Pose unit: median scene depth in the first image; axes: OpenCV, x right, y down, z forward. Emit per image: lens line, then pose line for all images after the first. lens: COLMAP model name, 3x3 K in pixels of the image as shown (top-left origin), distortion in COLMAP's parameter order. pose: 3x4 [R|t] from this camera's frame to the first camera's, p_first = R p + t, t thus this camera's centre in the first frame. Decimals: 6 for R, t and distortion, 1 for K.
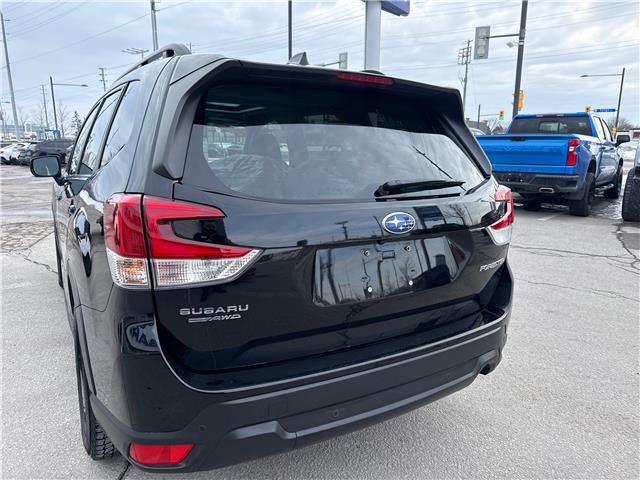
lens RADIAL K [[462.9, 0, 311.9], [0, 462.9, 243.8], [0, 0, 1]] dist [0.048878, -0.078585]
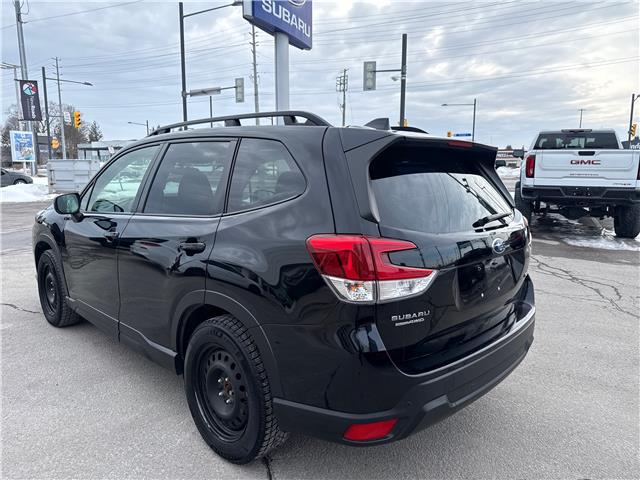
lens RADIAL K [[455.4, 0, 320.0], [0, 455.4, 240.0], [0, 0, 1]] dist [0.009515, -0.001015]
pose [[0.970859, -0.041208, 0.236083, -0.487703], [0.052493, 0.997750, -0.041713, -0.023168], [-0.233833, 0.052890, 0.970837, -0.155669]]
